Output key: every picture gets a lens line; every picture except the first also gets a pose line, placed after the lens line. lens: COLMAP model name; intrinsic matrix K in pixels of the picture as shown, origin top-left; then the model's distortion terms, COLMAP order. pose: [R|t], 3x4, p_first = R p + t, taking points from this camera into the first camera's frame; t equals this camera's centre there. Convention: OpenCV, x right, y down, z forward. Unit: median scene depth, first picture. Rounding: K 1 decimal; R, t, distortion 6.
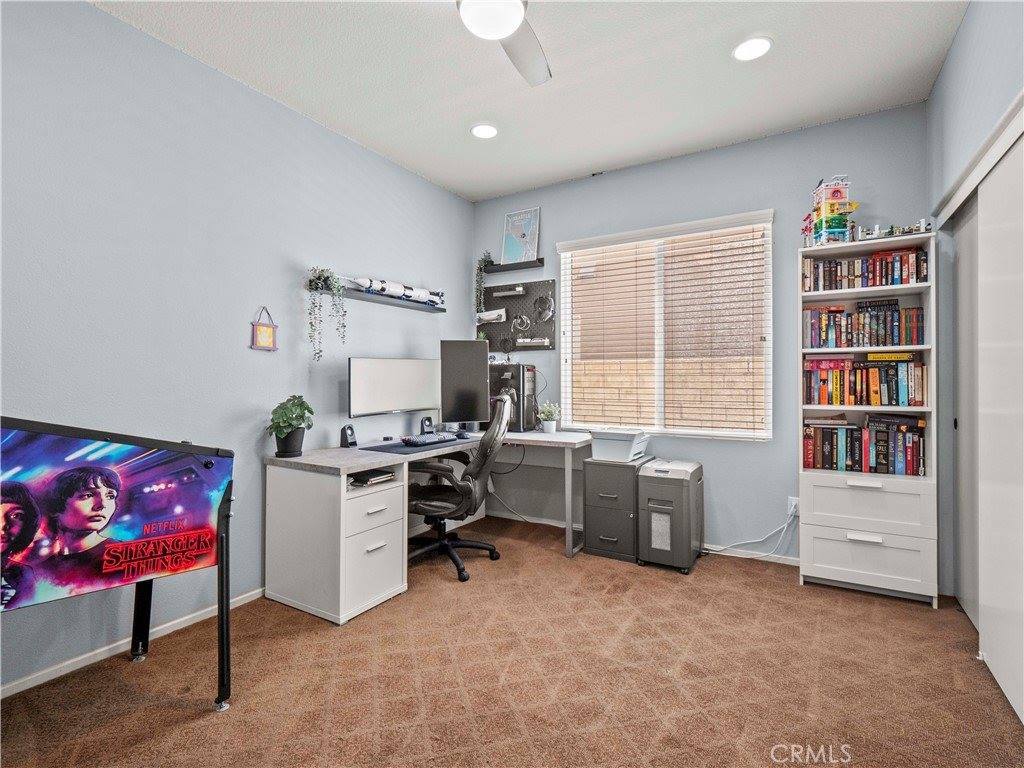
lens RADIAL K [[506.3, 0, 510.7], [0, 506.3, 379.0], [0, 0, 1]] dist [-0.014495, -0.002568]
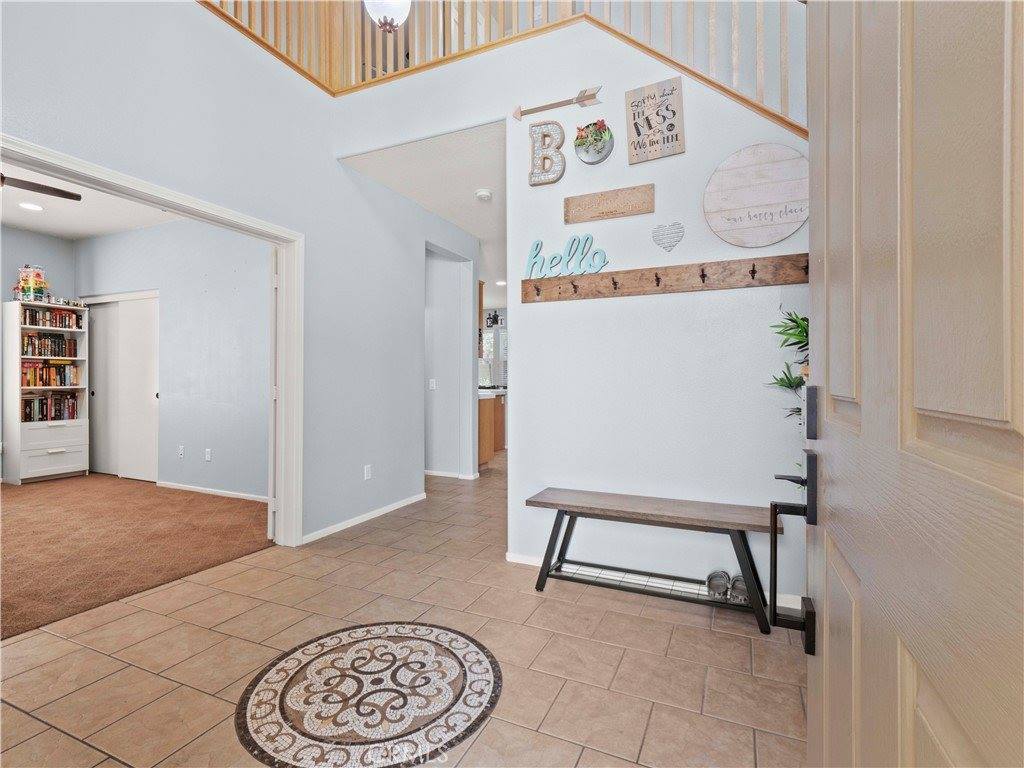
lens RADIAL K [[506.3, 0, 510.9], [0, 506.3, 384.5], [0, 0, 1]] dist [-0.014495, -0.002568]
pose [[-0.113301, 0.000104, 0.993561, -1.448443], [-0.001006, 0.999999, -0.000219, 0.044378], [-0.993560, -0.001025, -0.113301, -0.577913]]
